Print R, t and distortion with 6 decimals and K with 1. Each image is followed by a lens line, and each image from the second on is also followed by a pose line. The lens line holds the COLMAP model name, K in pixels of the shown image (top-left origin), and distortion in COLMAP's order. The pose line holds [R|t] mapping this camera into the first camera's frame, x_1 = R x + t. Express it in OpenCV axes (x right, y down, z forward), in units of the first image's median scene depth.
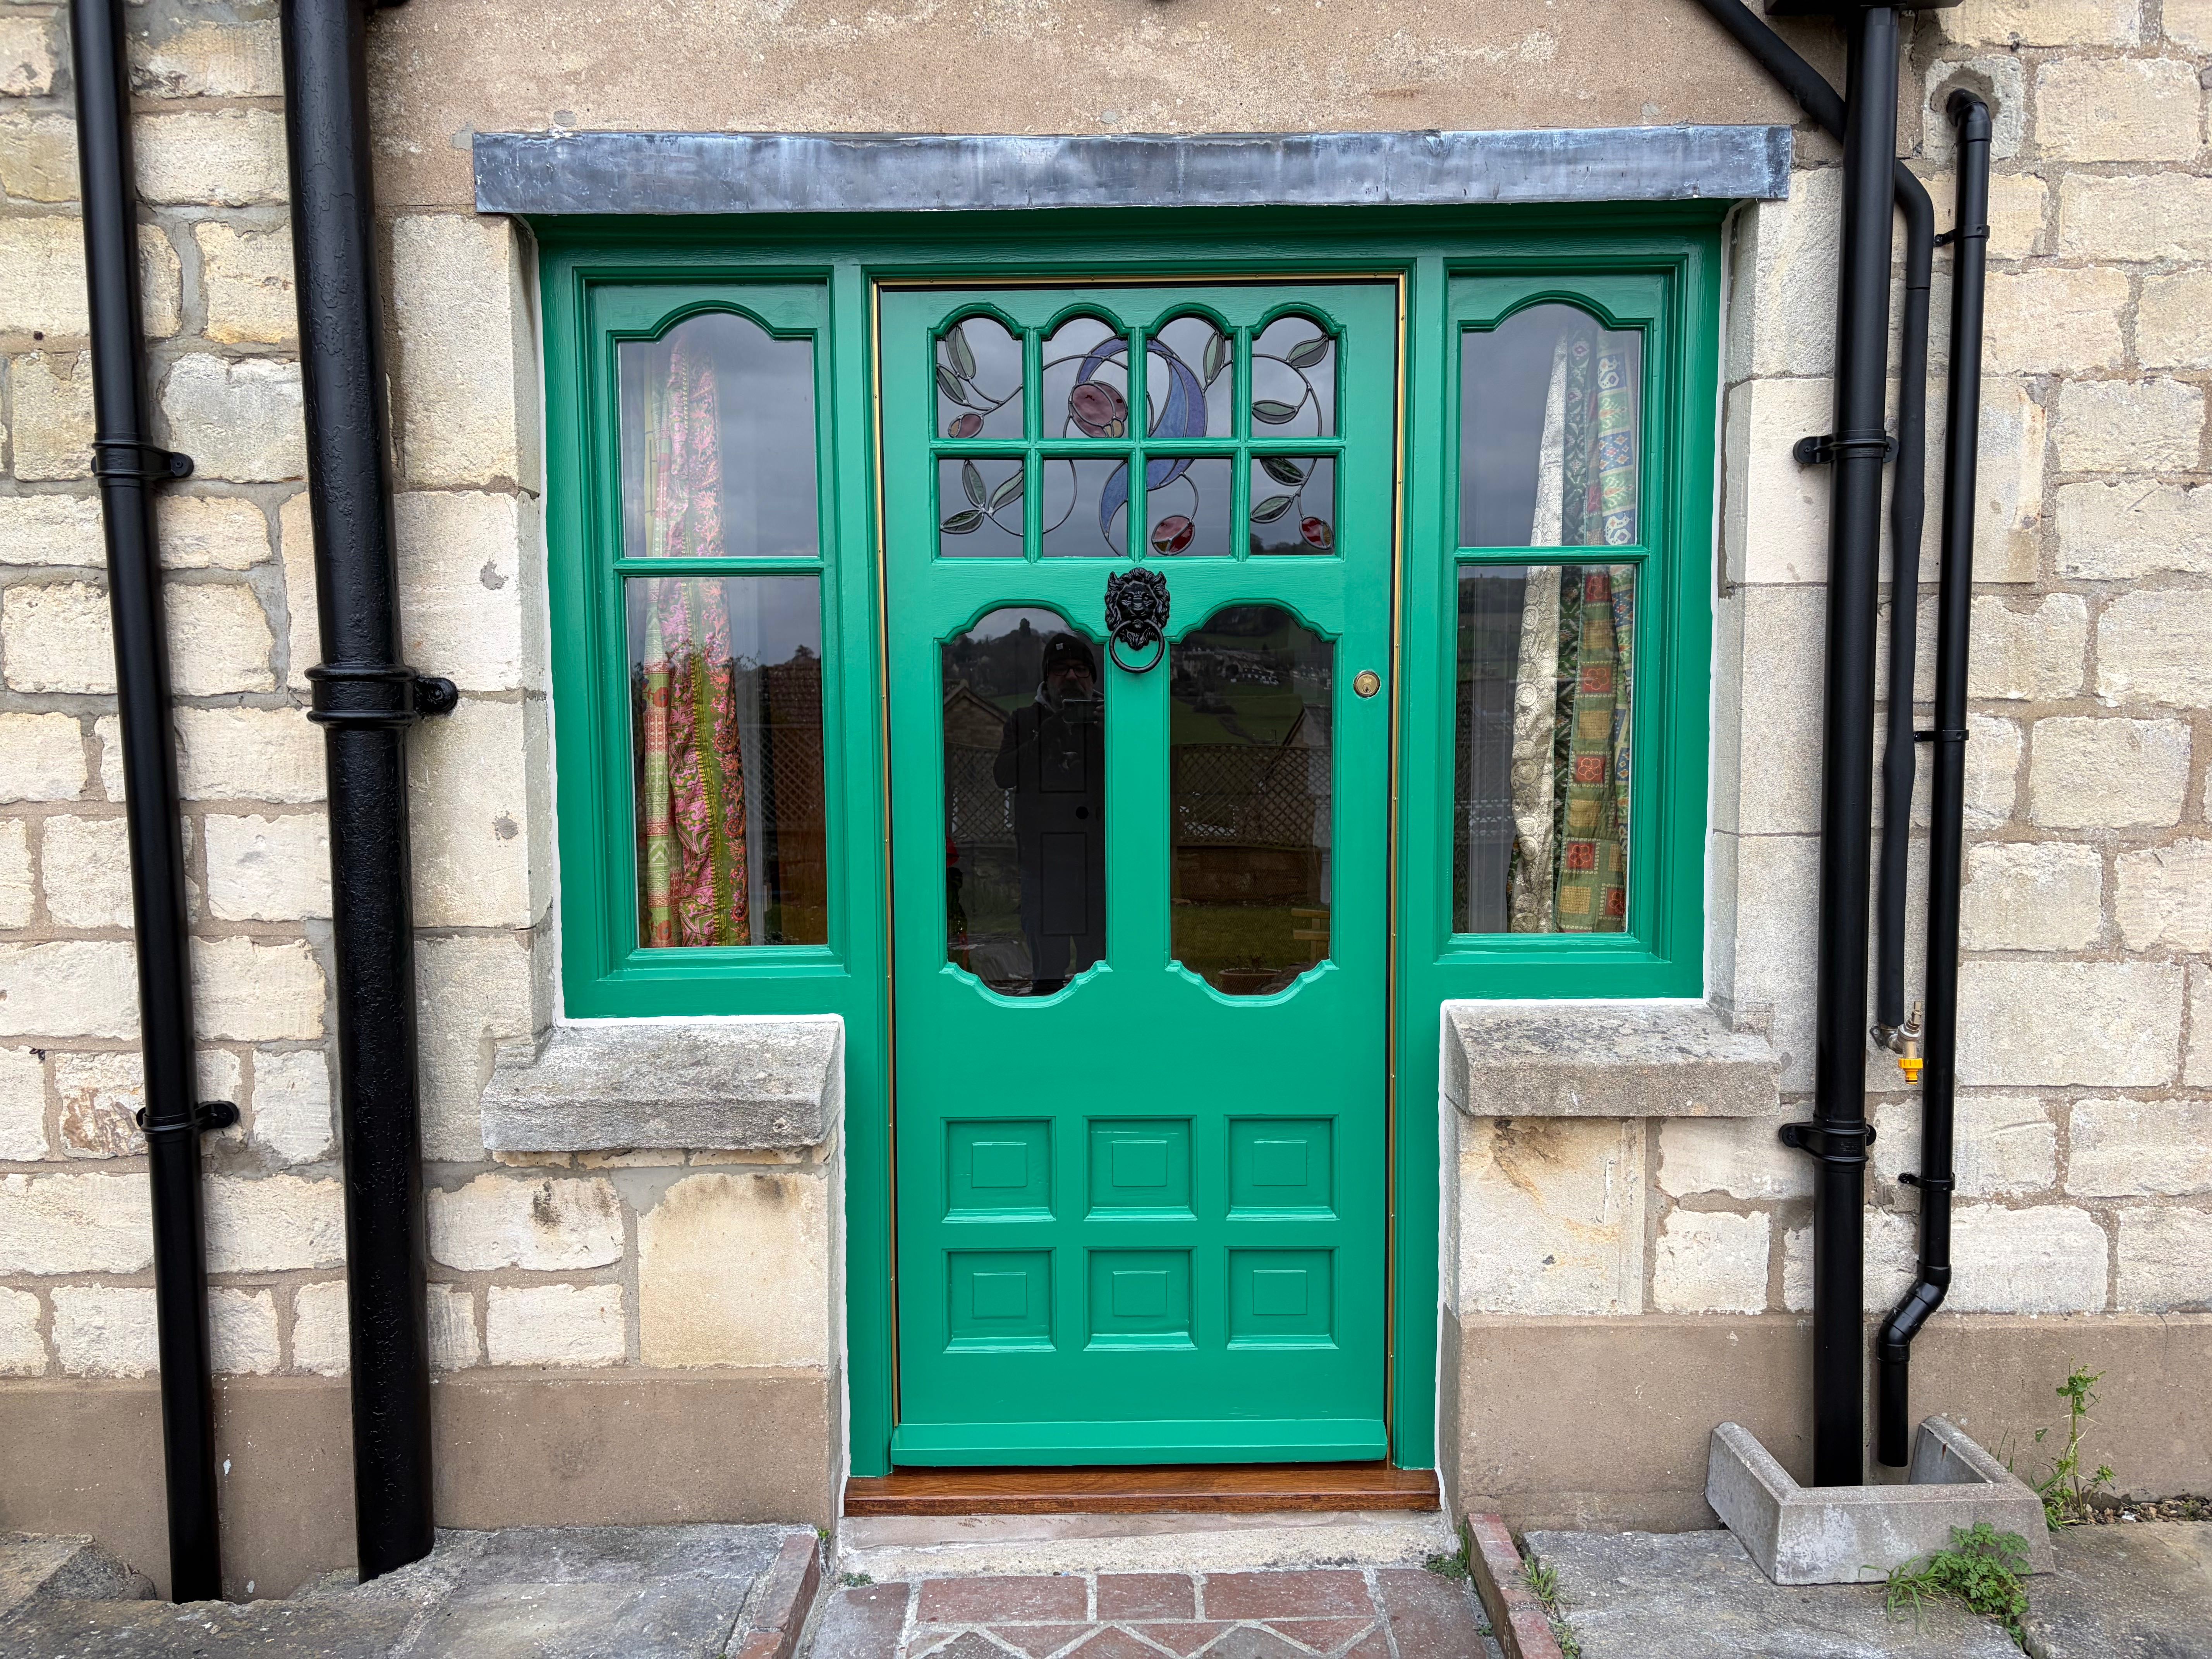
lens RADIAL K [[1588.9, 0, 1099.3], [0, 1588.9, 831.5], [0, 0, 1]] dist [0.056079, -0.005278]
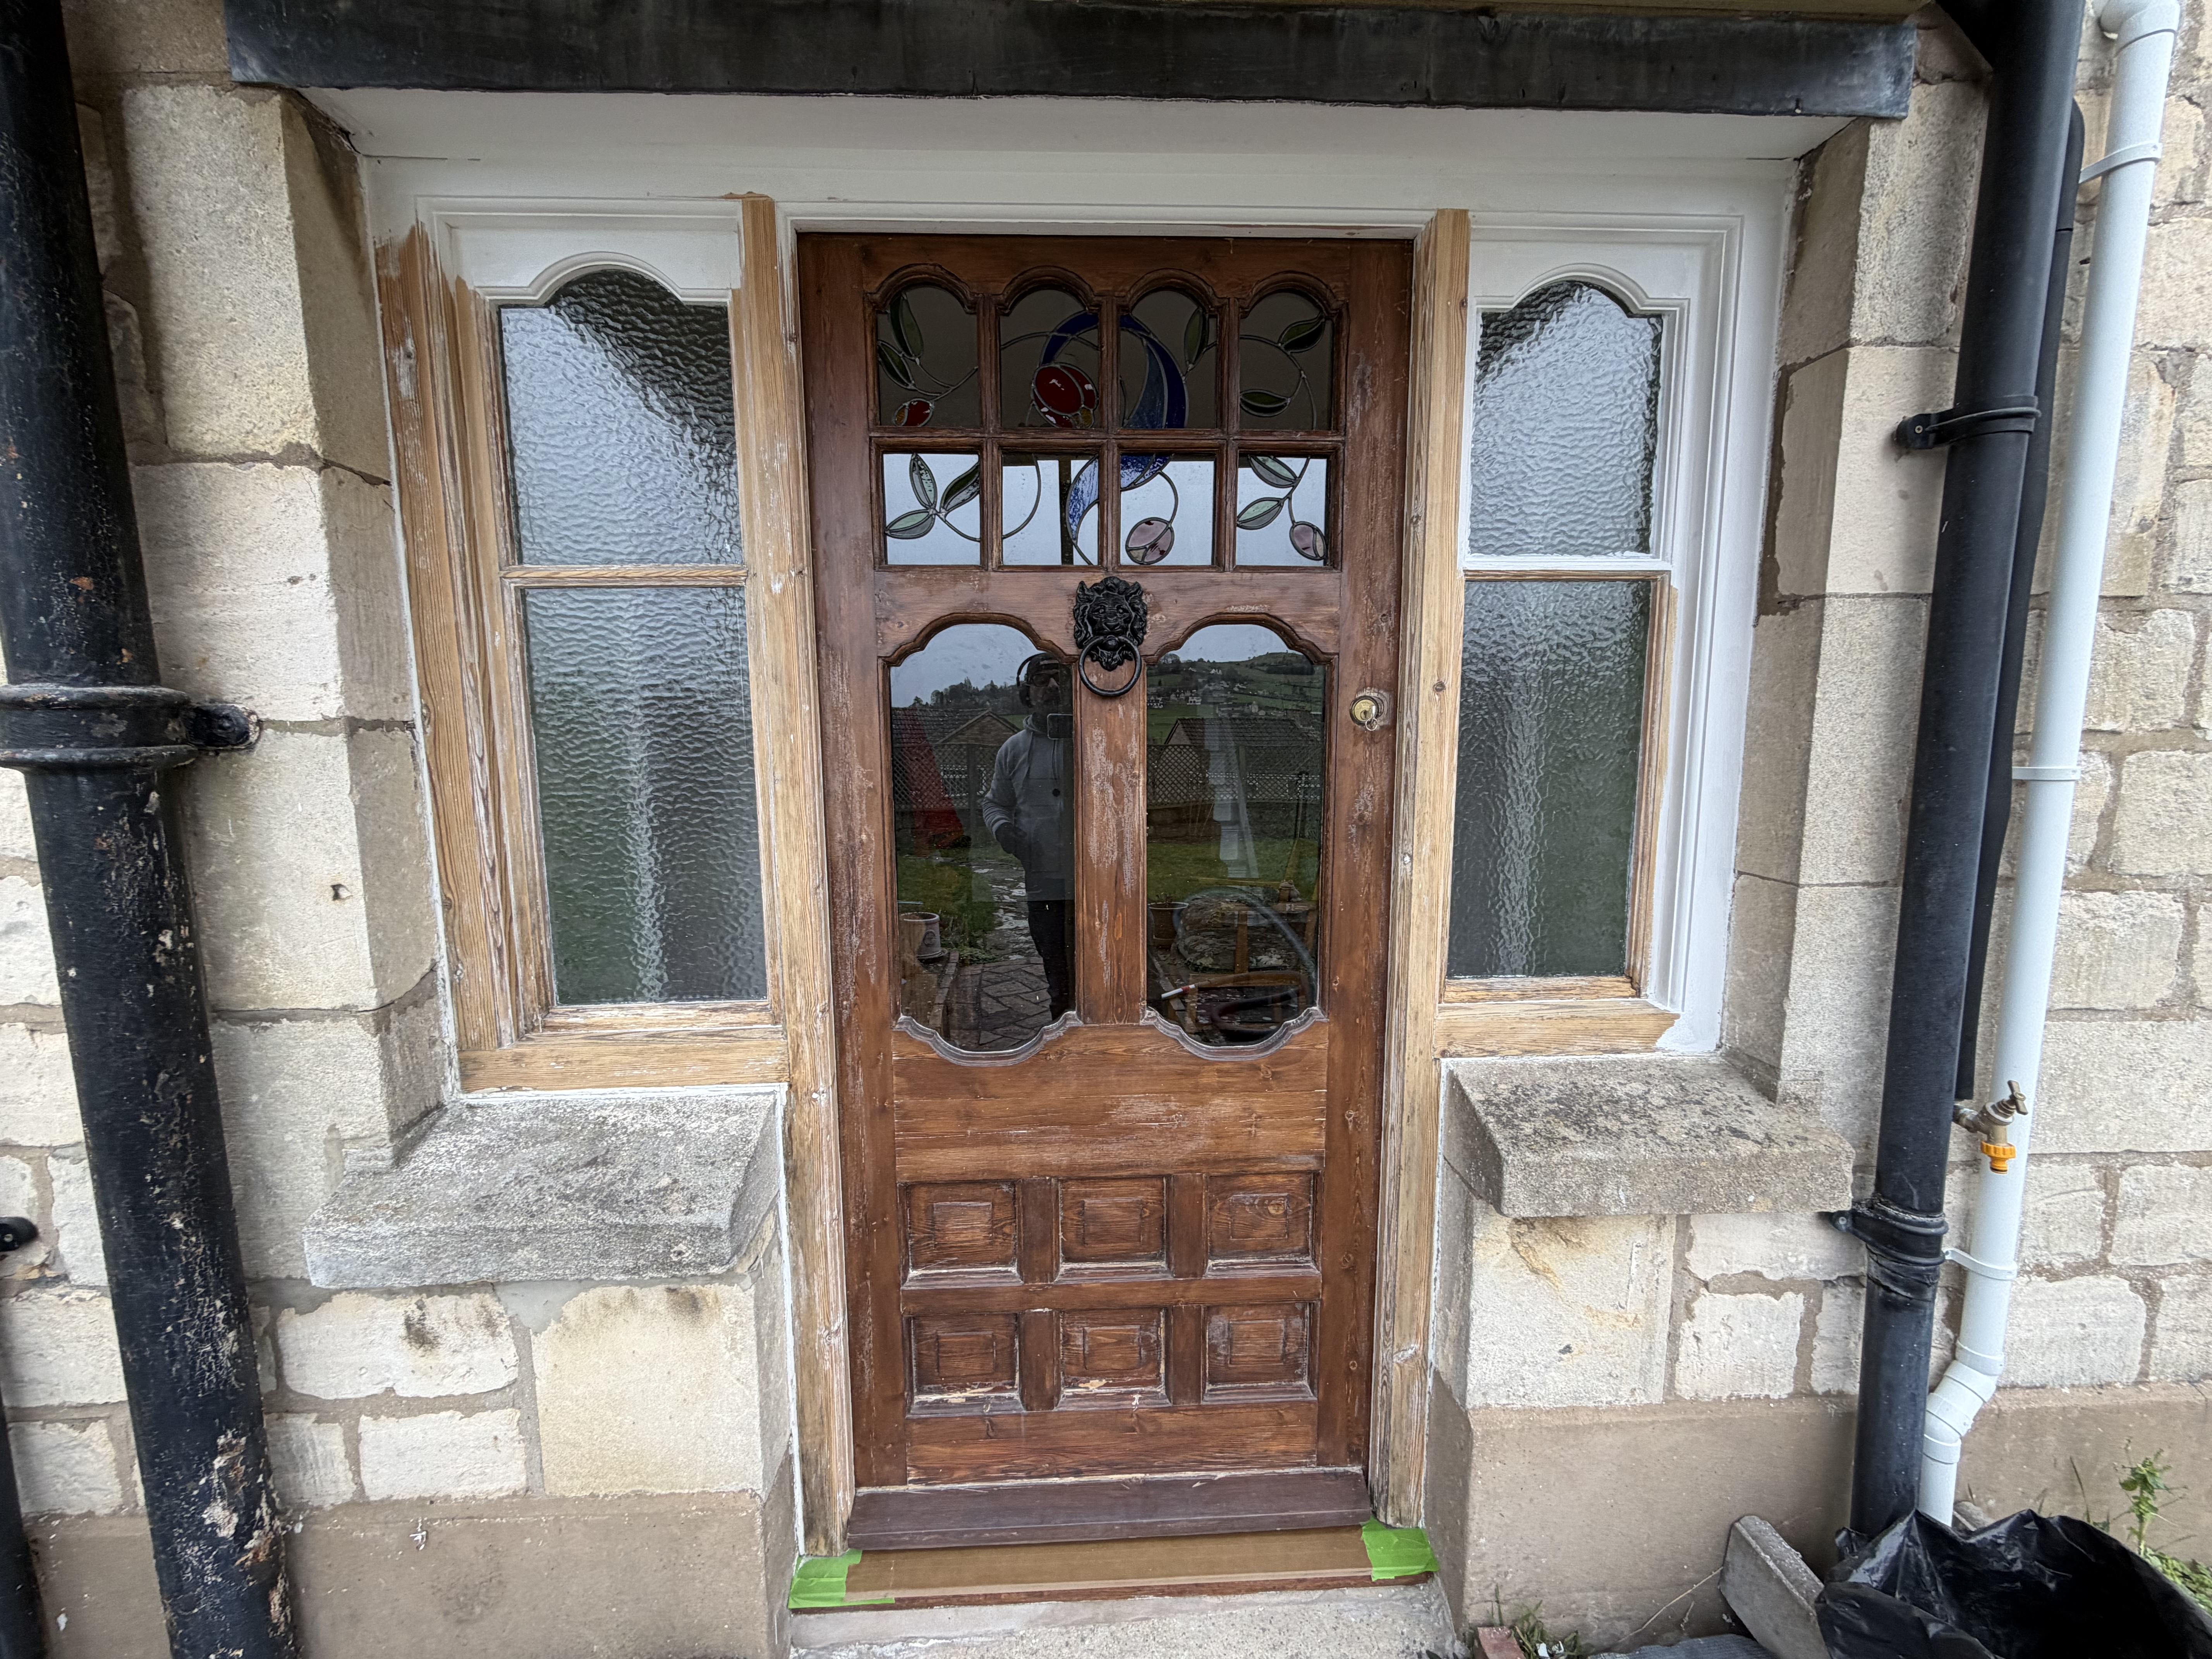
lens RADIAL K [[889.7, 0, 1100.7], [0, 889.7, 826.8], [0, 0, 1]] dist [0.001257, 0.001149]
pose [[0.999418, -0.004114, 0.033857, 0.001421], [0.002635, 0.999045, 0.043615, -0.051701], [-0.034004, -0.043500, 0.998475, 0.525954]]
